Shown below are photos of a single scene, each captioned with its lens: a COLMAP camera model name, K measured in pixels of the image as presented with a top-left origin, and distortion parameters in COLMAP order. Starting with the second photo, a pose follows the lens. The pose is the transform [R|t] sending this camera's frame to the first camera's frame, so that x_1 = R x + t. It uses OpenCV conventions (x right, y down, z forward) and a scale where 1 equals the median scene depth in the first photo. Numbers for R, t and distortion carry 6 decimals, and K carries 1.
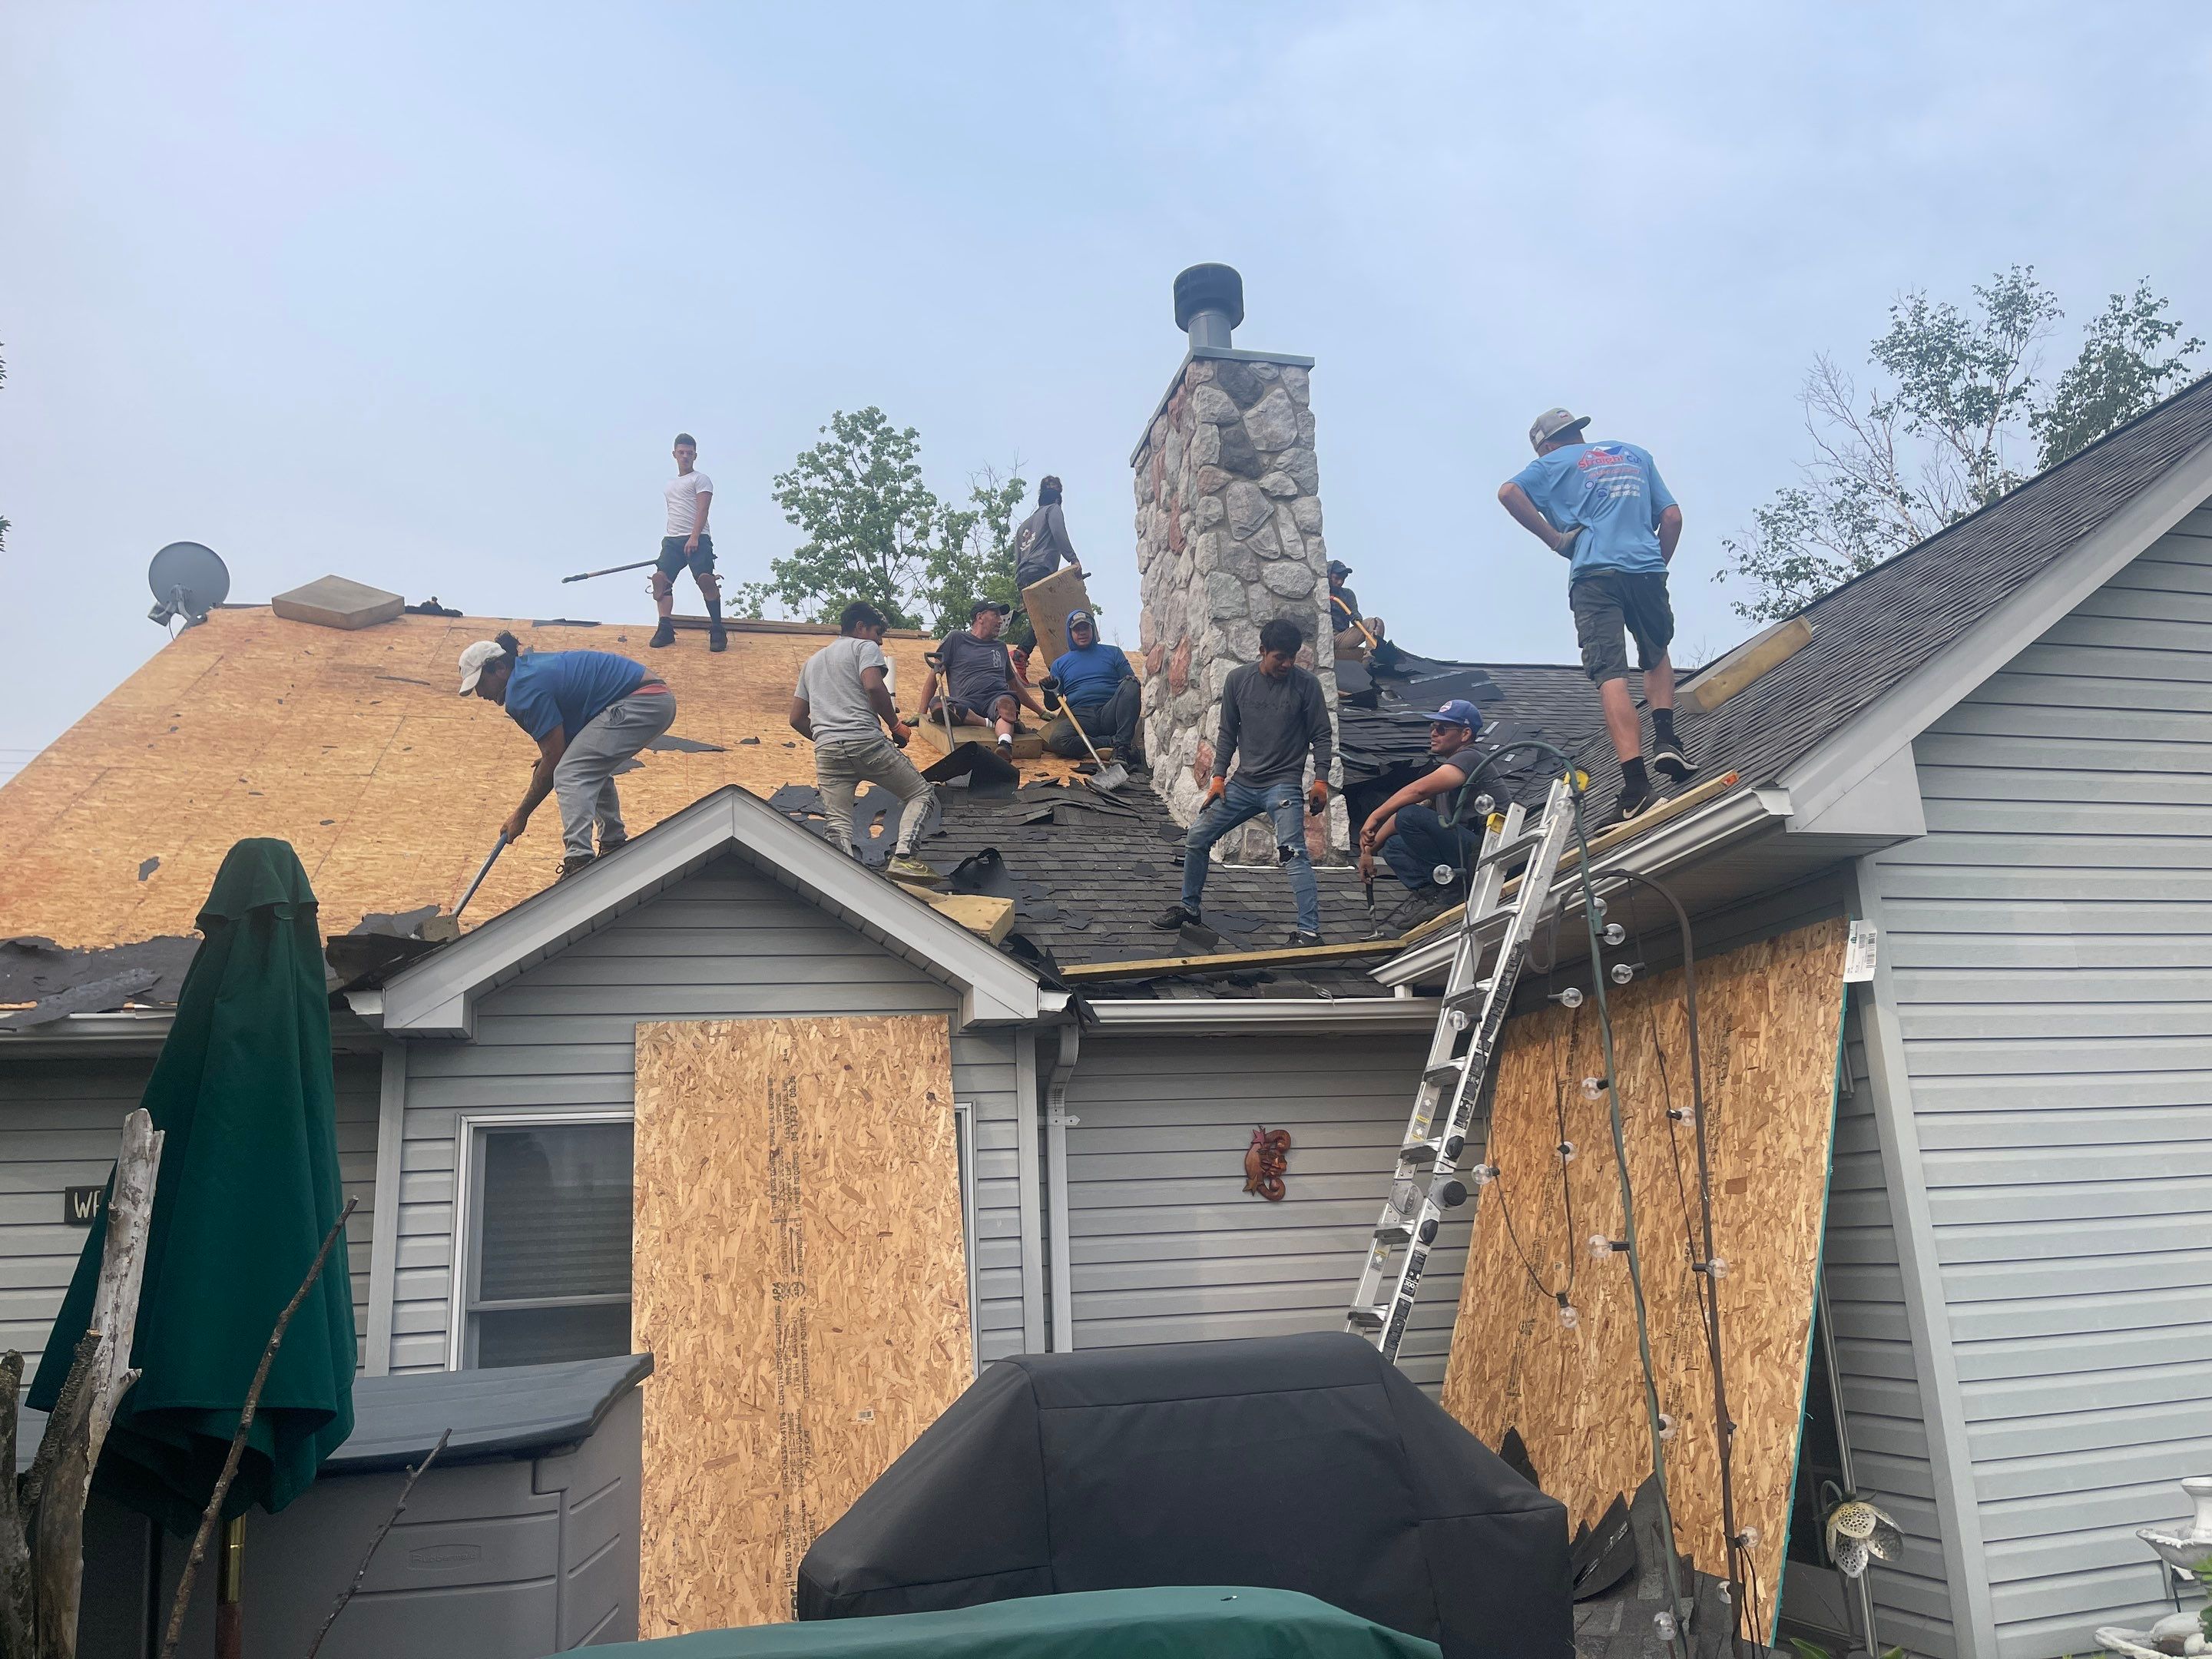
lens RADIAL K [[1666.0, 0, 1107.2], [0, 1666.0, 859.8], [0, 0, 1]] dist [0.065096, -0.088271]
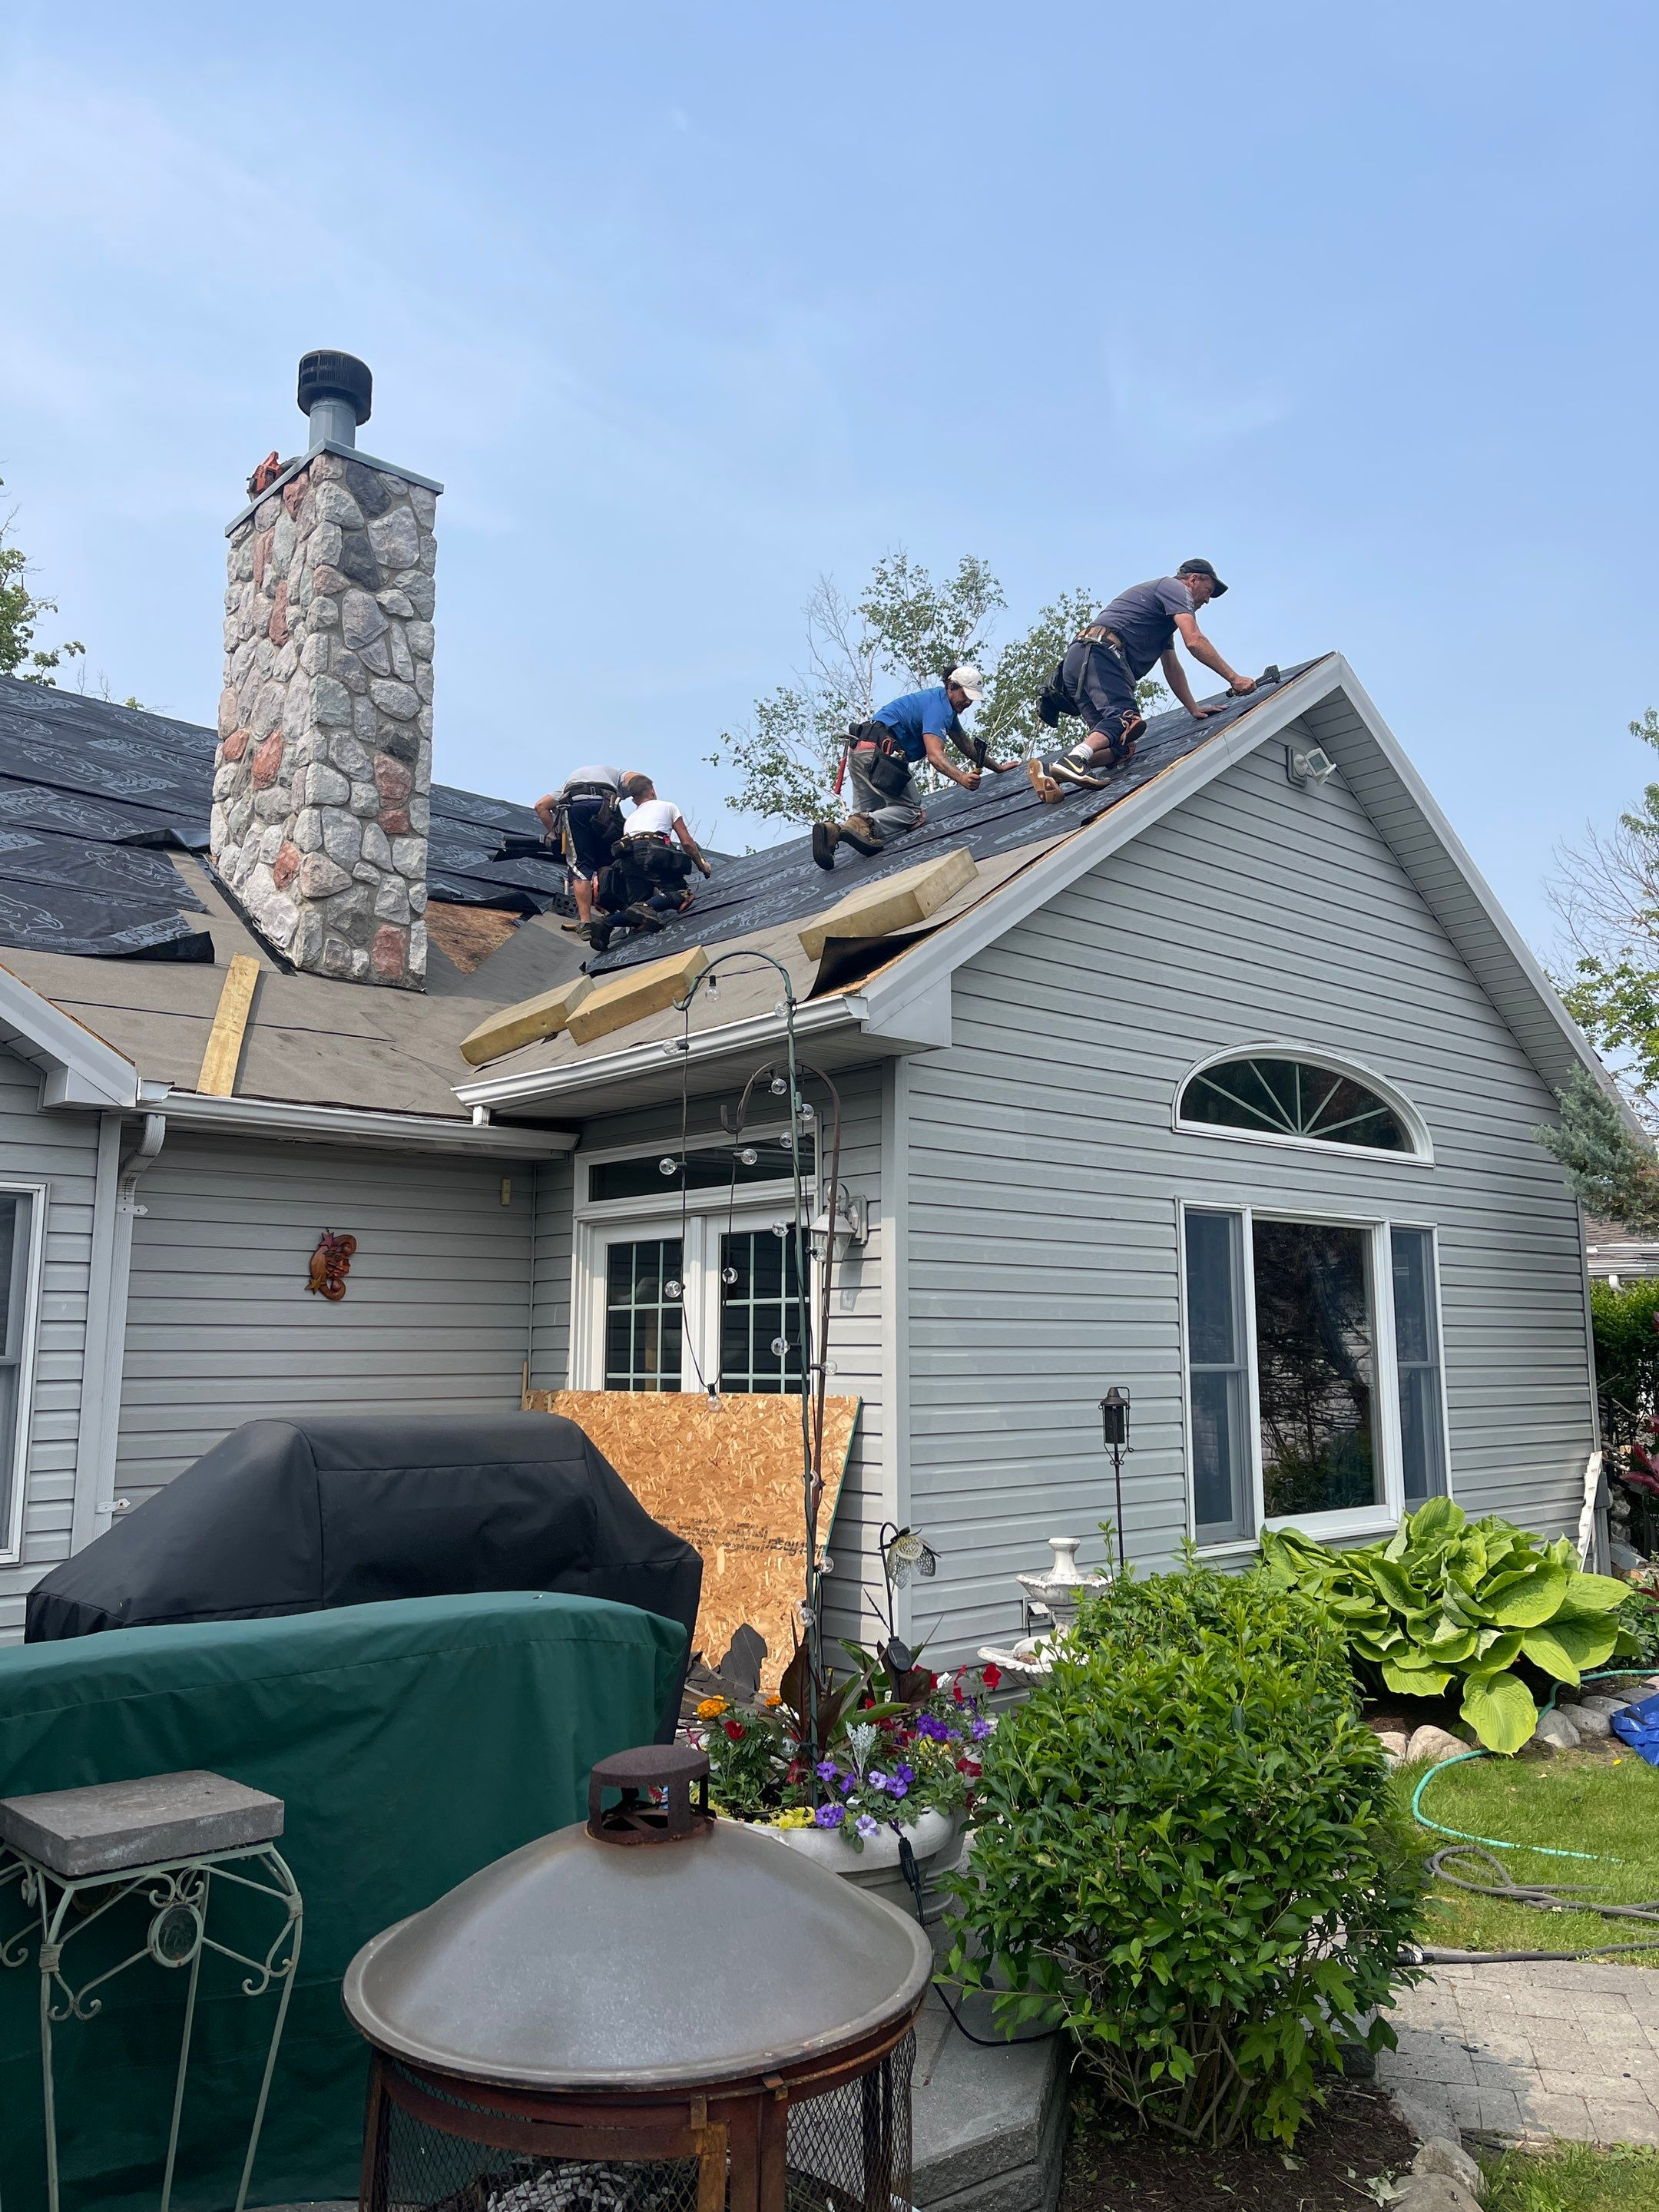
lens RADIAL K [[1666.0, 0, 839.7], [0, 1666.0, 1107.3], [0, 0, 1]] dist [0.065096, -0.088271]
pose [[0.884324, 0.111934, 0.453257, -0.087731], [-0.146800, 0.988259, 0.042358, -0.005876], [-0.443194, -0.103996, 0.890373, -0.053622]]
